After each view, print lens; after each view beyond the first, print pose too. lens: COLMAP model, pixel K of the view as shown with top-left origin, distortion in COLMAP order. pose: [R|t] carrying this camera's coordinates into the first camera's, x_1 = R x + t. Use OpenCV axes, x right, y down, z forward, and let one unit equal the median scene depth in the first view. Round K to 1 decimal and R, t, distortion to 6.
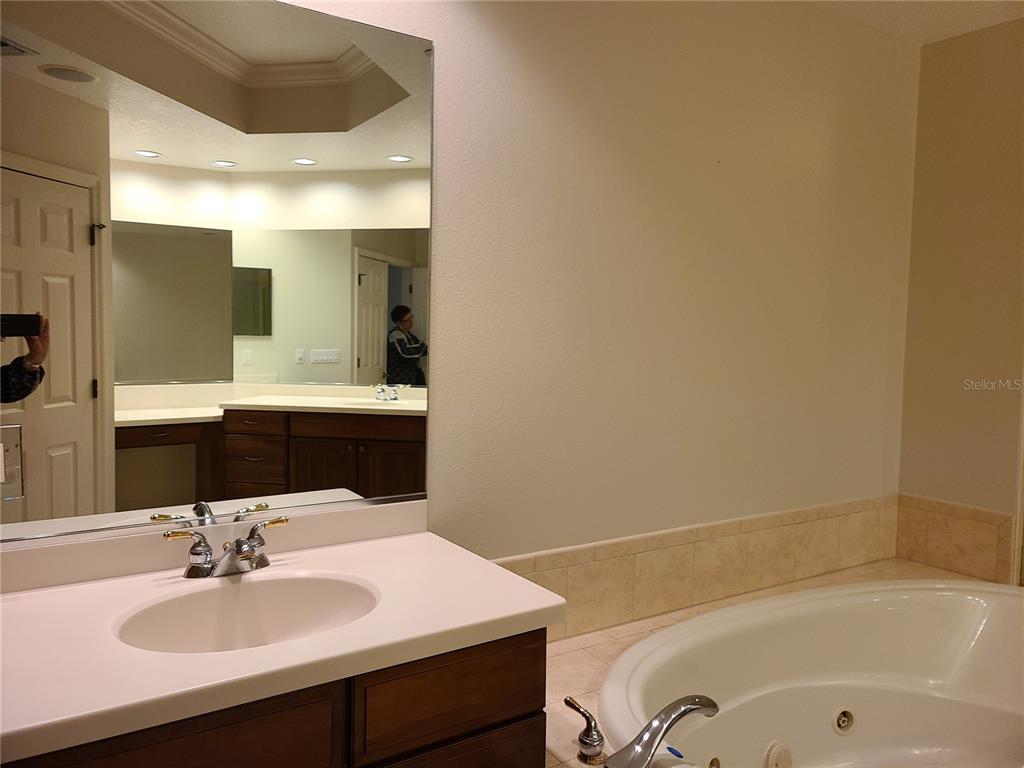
lens RADIAL K [[773.3, 0, 512.0], [0, 773.3, 384.0], [0, 0, 1]] dist [0.076584, -0.074852]
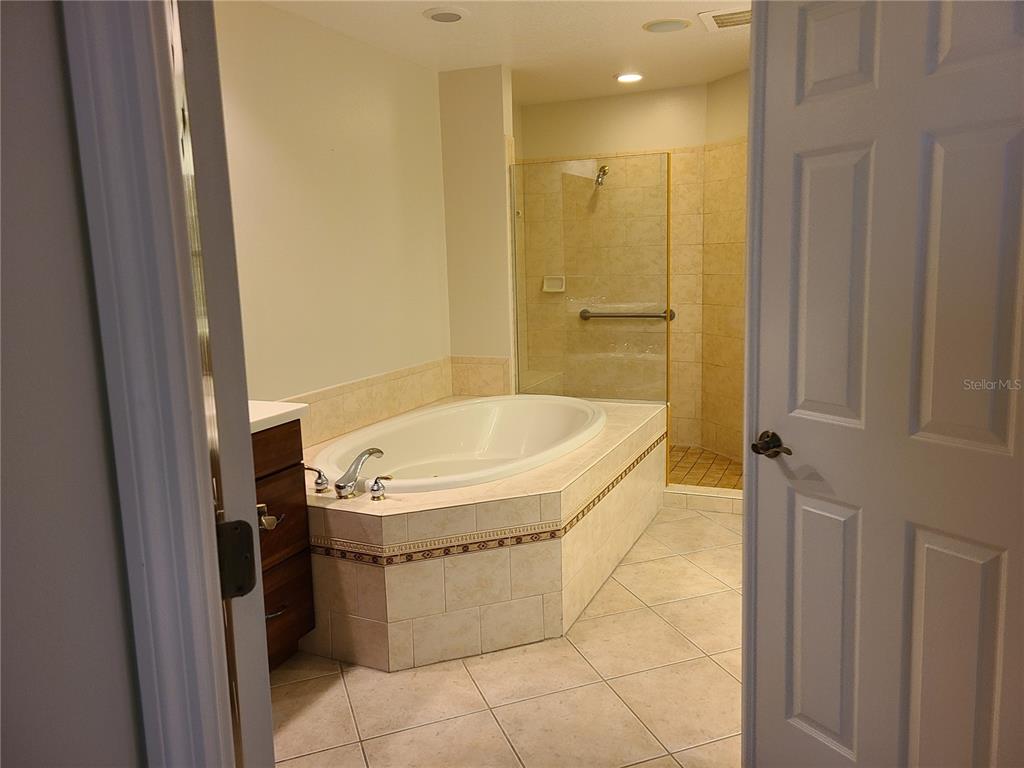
lens RADIAL K [[773.3, 0, 512.0], [0, 773.3, 384.0], [0, 0, 1]] dist [0.076584, -0.074852]
pose [[0.847241, -0.128697, 0.515384, -0.262984], [0.078897, 0.989934, 0.117498, 0.022110], [-0.525317, -0.058886, 0.848866, -0.483177]]
